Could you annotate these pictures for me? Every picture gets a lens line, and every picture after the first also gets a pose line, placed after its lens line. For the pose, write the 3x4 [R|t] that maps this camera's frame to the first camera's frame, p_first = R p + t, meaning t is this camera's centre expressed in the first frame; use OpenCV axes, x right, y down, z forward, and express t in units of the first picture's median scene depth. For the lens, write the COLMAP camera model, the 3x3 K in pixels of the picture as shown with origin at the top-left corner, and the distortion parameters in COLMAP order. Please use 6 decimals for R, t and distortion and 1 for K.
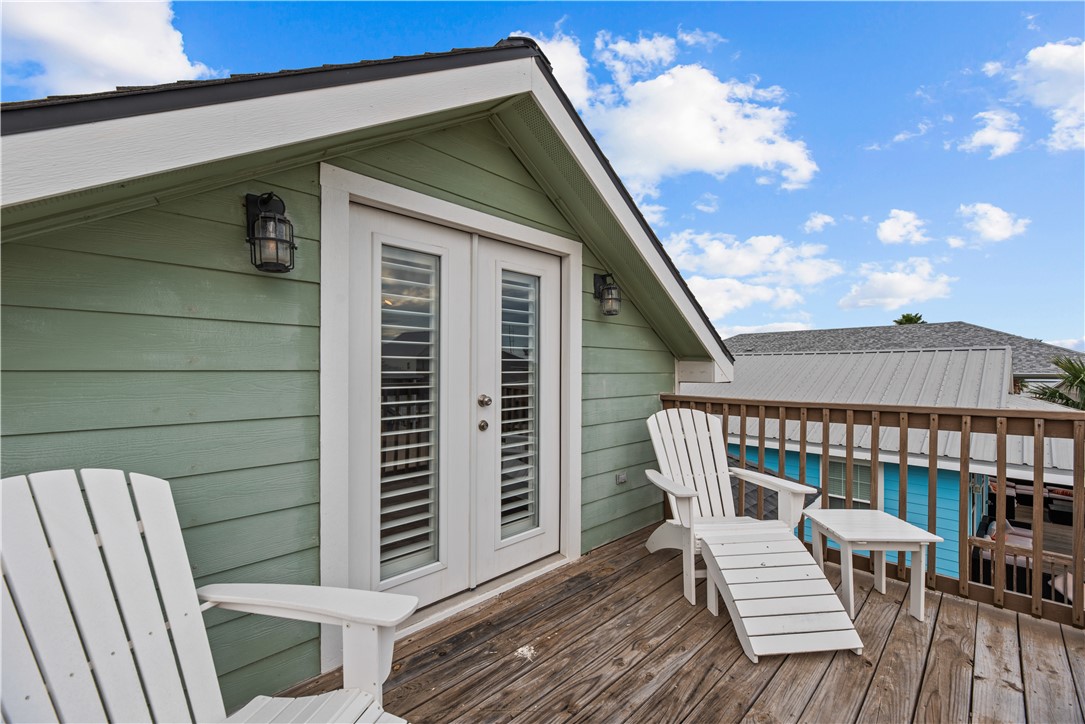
lens RADIAL K [[437.1, 0, 543.1], [0, 437.1, 366.3], [0, 0, 1]] dist [-0.001286, 0.000028]
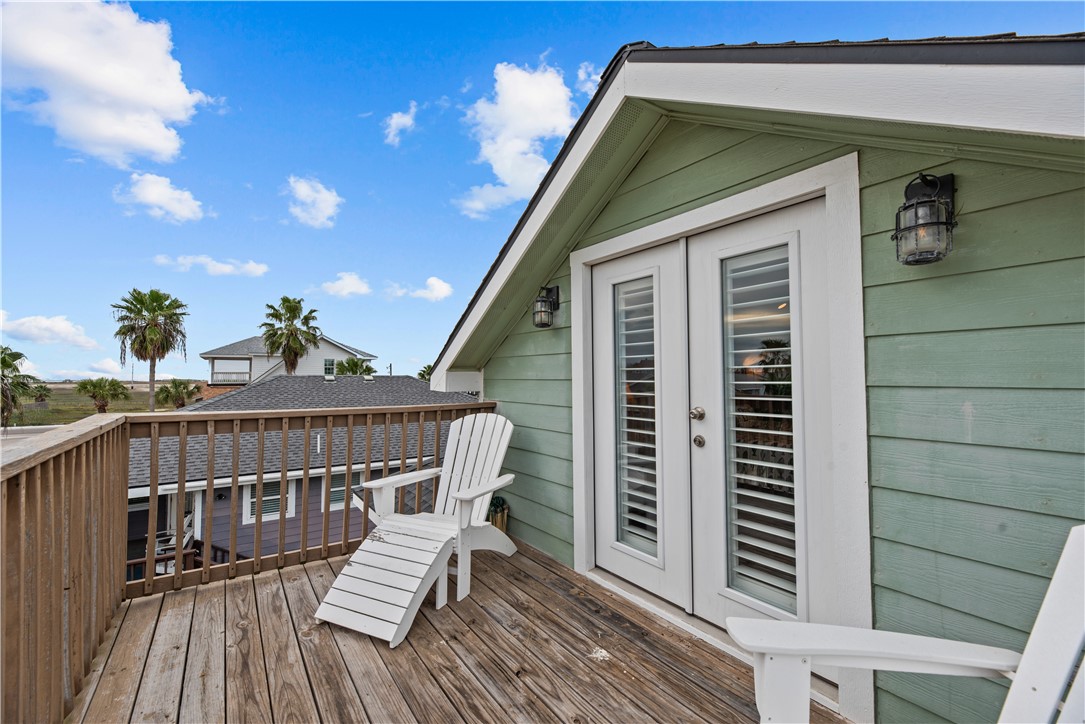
lens RADIAL K [[437.1, 0, 543.1], [0, 437.1, 366.3], [0, 0, 1]] dist [-0.001286, 0.000028]
pose [[-0.135053, -0.032718, -0.990298, 0.993031], [0.001986, 0.999444, -0.033291, 0.012042], [0.990836, -0.006463, -0.134912, 0.986968]]
